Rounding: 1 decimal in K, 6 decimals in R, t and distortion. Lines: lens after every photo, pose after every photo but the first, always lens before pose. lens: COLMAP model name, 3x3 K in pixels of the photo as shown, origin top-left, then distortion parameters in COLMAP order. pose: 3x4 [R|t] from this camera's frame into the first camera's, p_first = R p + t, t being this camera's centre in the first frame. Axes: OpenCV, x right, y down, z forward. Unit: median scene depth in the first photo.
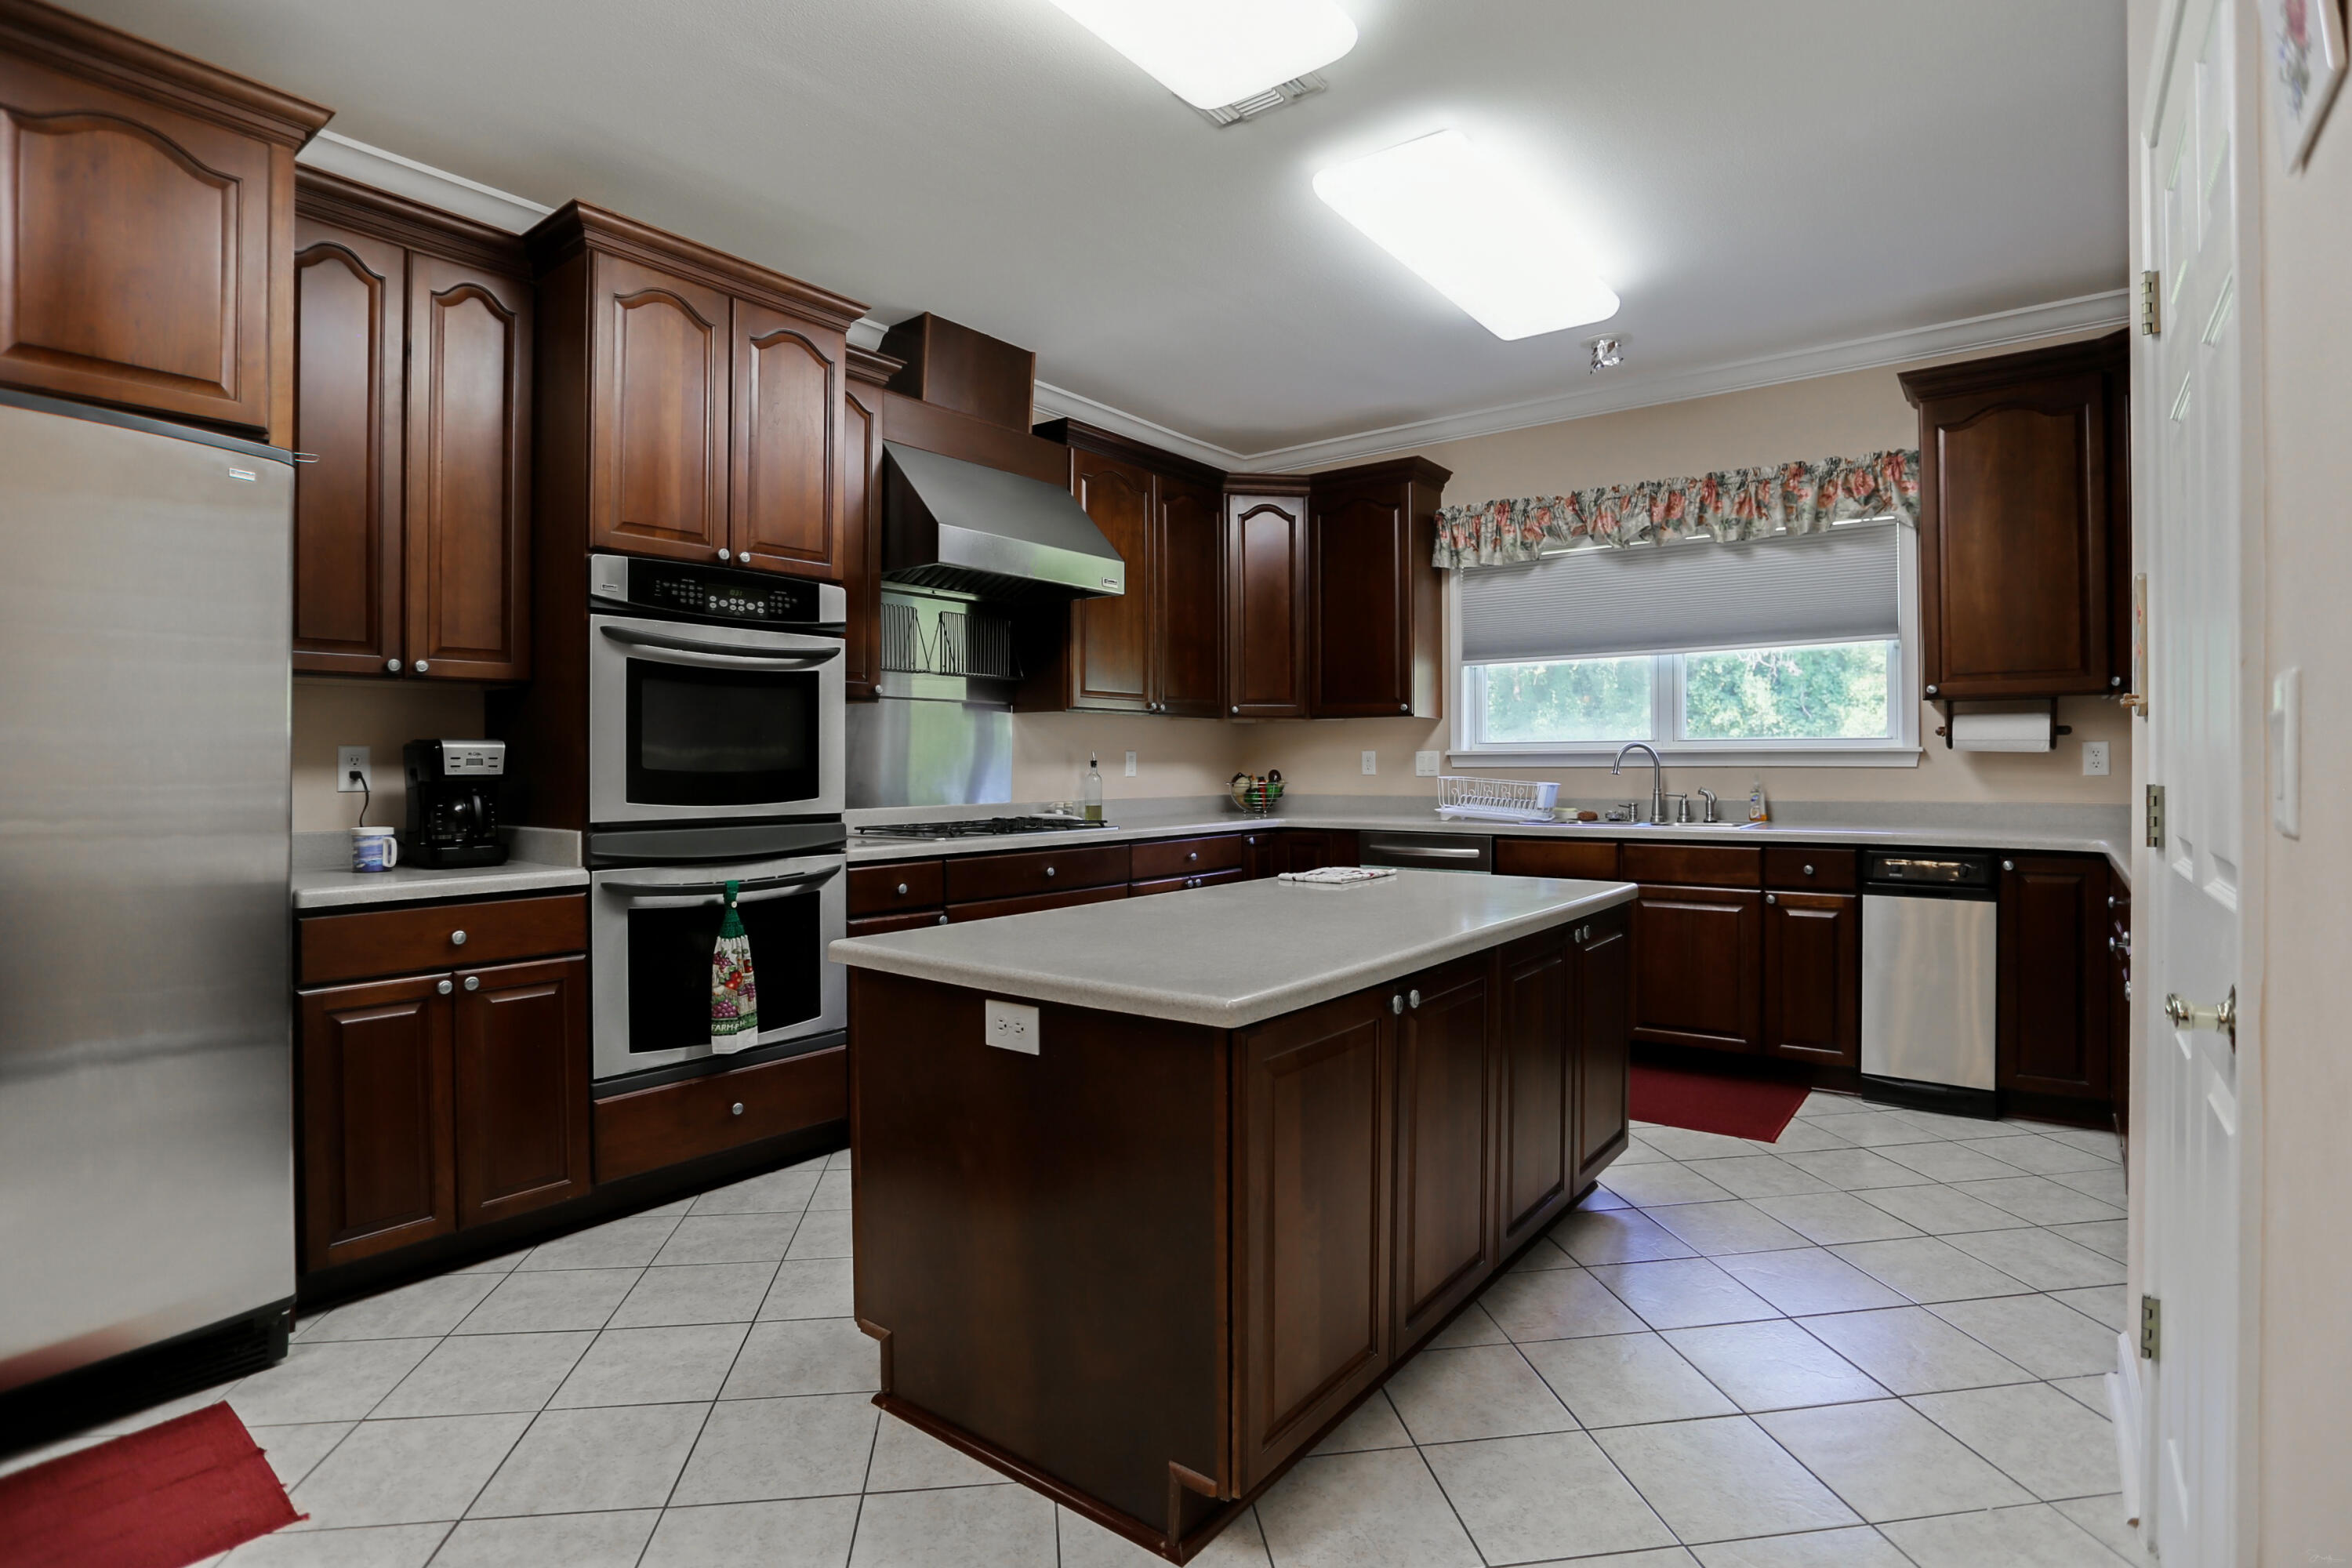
lens RADIAL K [[1162.6, 0, 1171.5], [0, 1162.6, 769.9], [0, 0, 1]] dist [-0.065168, 0.034981]
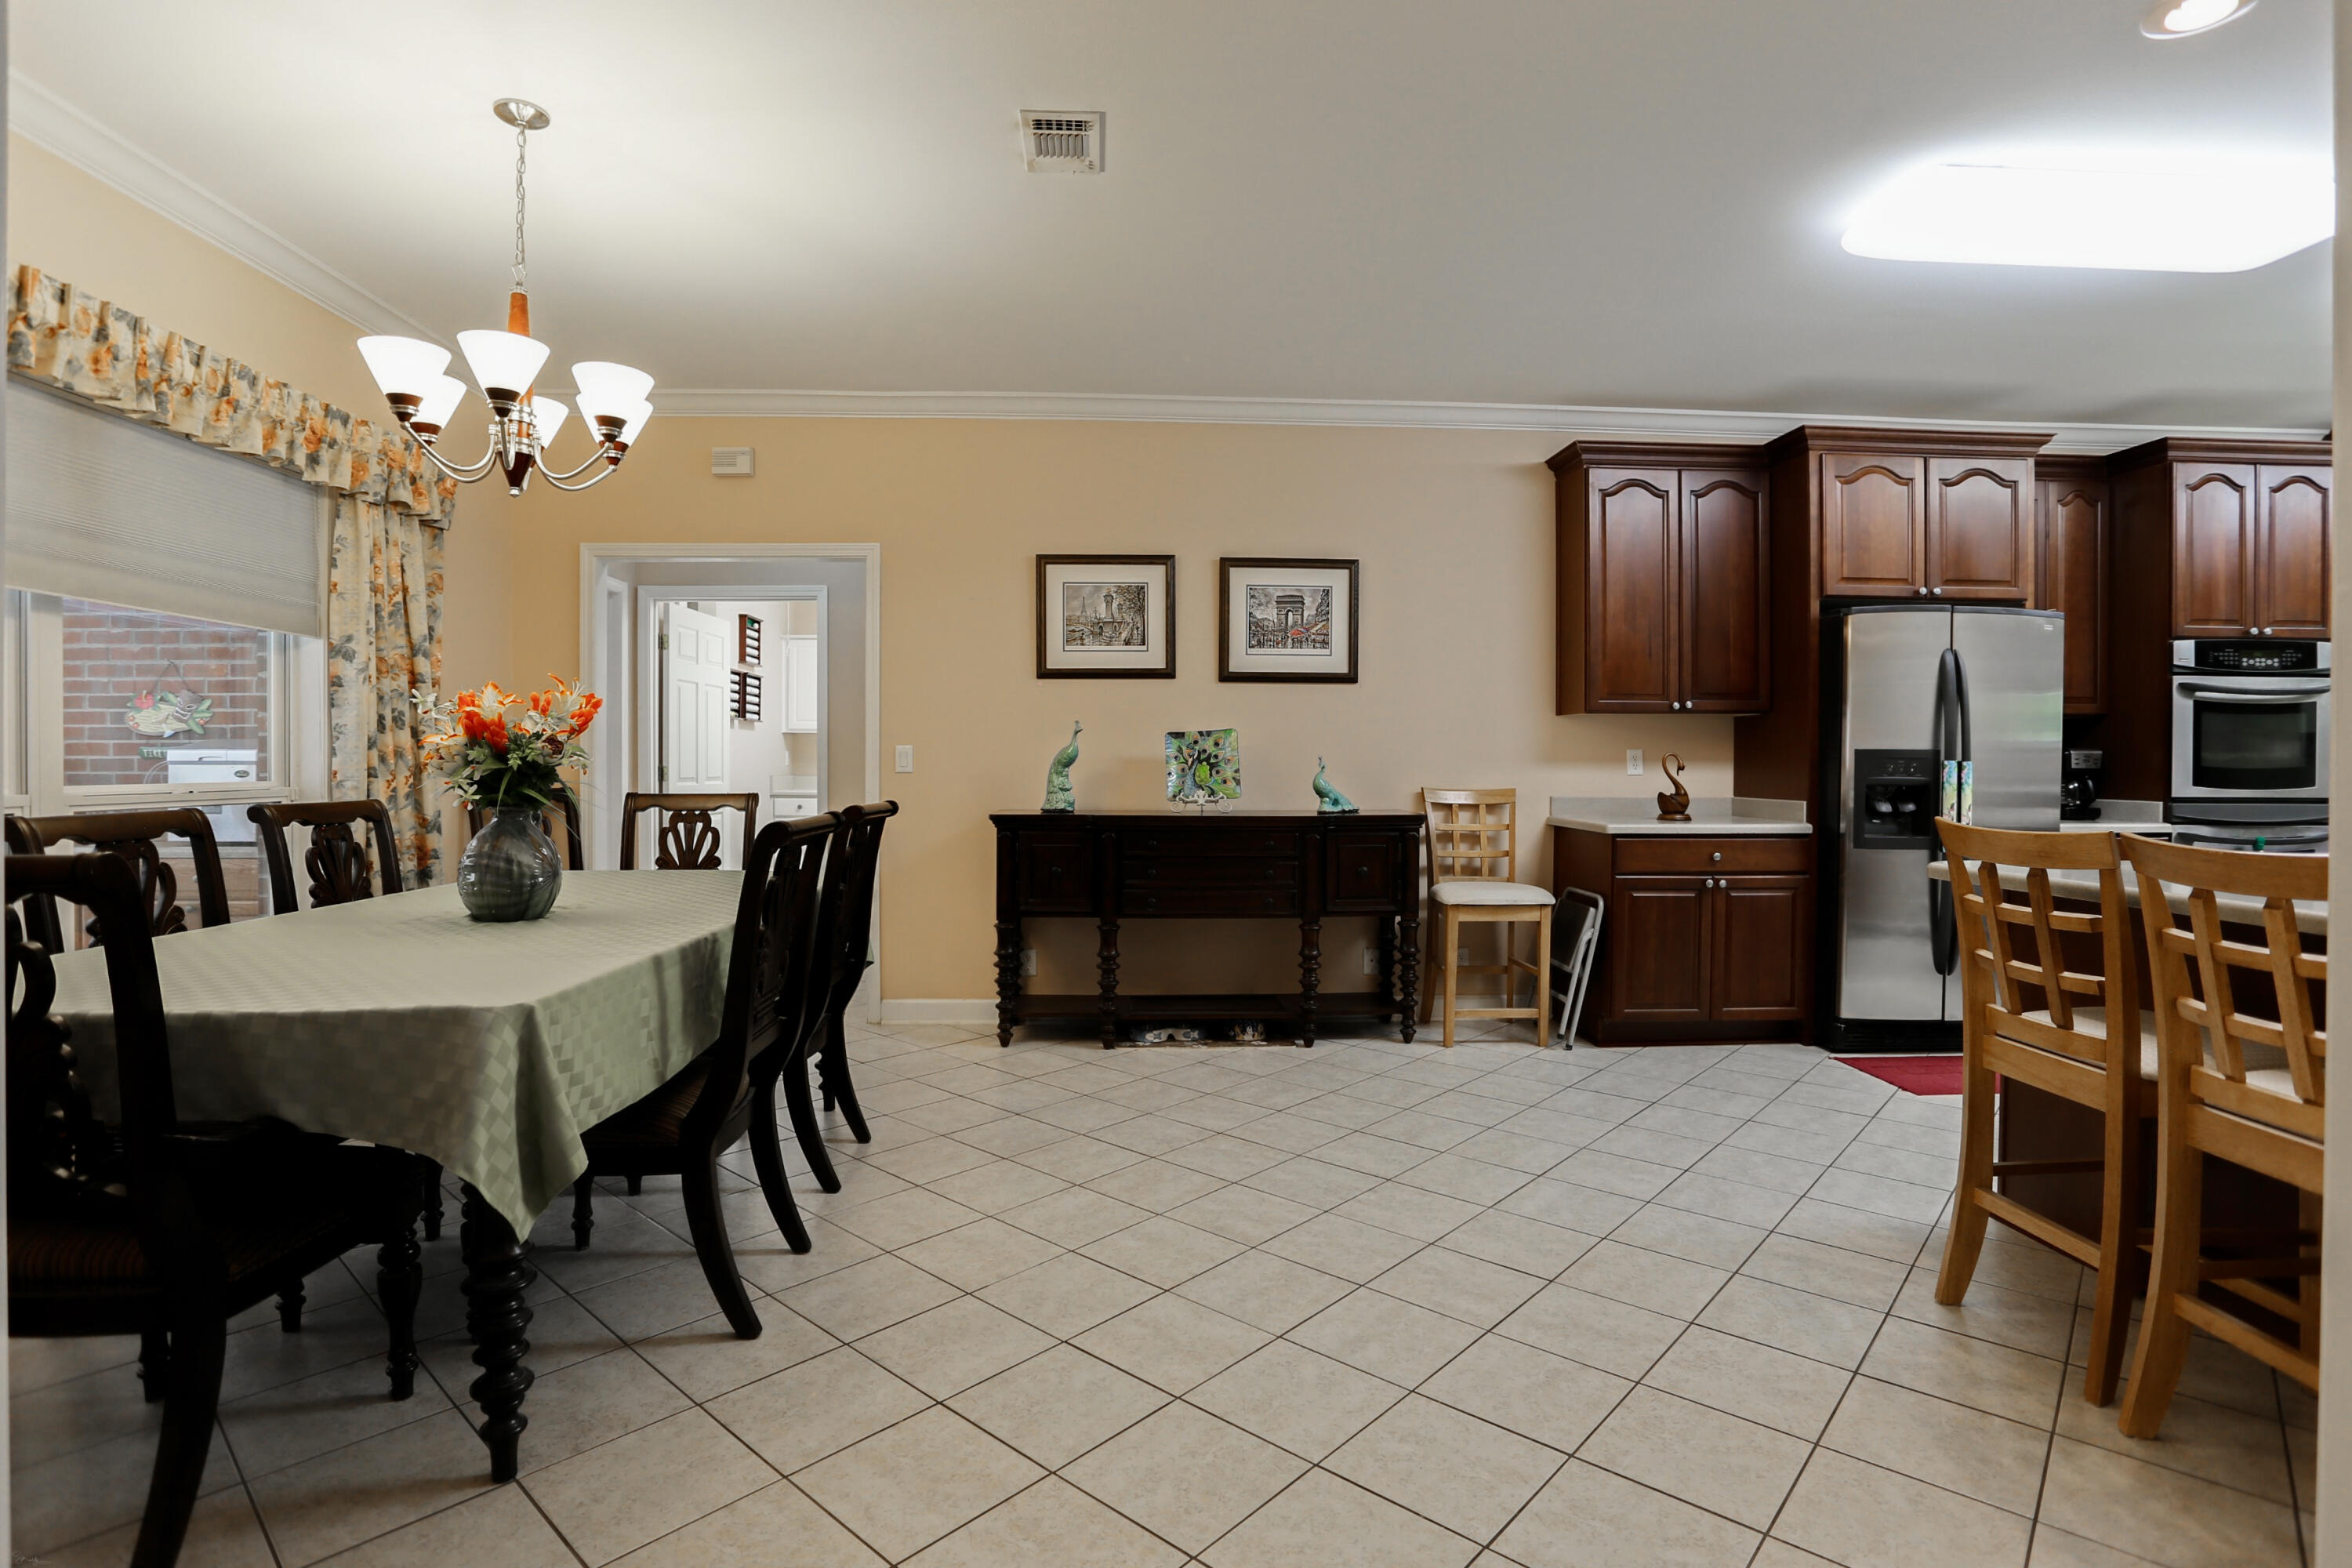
lens RADIAL K [[1147.9, 0, 1174.2], [0, 1147.9, 766.9], [0, 0, 1]] dist [-0.063821, 0.027995]
pose [[0.654423, 0.011732, -0.756038, -0.141269], [-0.011122, 0.999921, 0.005890, 0.004846], [0.756047, 0.004555, 0.654501, -0.766951]]
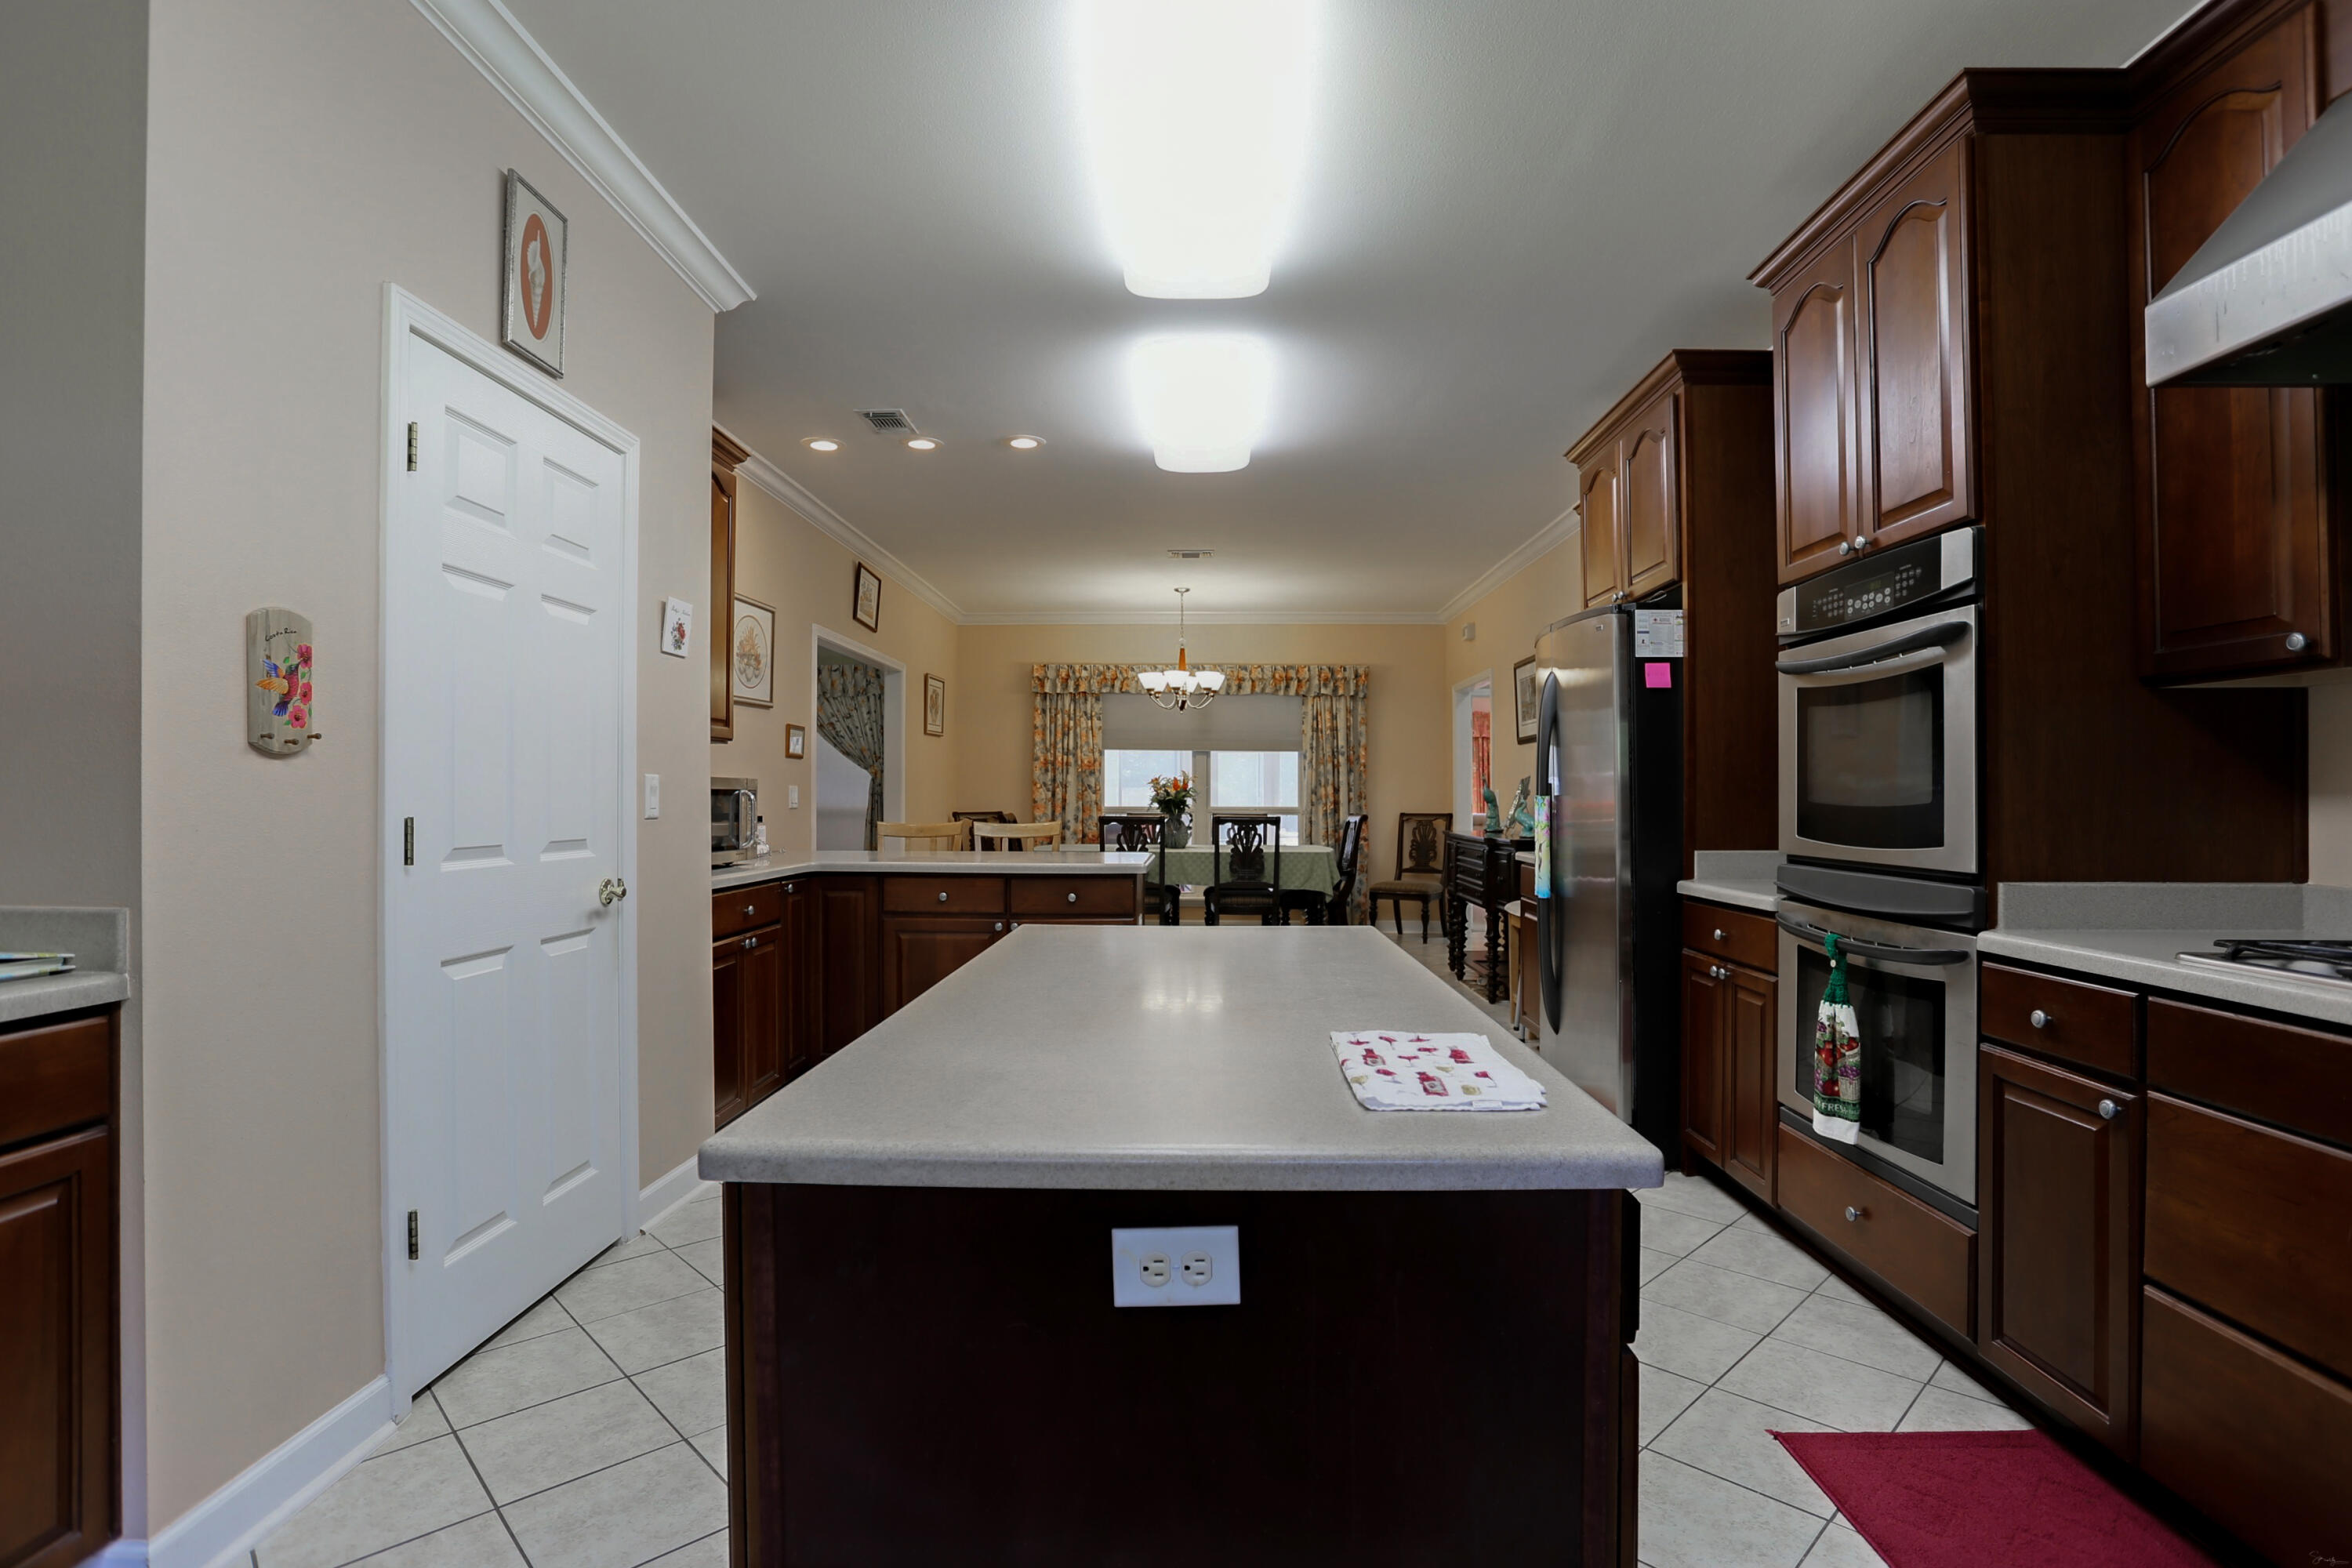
lens RADIAL K [[1164.9, 0, 1176.0], [0, 1164.9, 784.0], [0, 0, 1]] dist [-0.067705, 0.034490]
pose [[-0.805818, -0.003583, -0.592153, 0.341964], [-0.001323, 0.999990, -0.004251, -0.007157], [0.592162, -0.002642, -0.805814, 0.942982]]
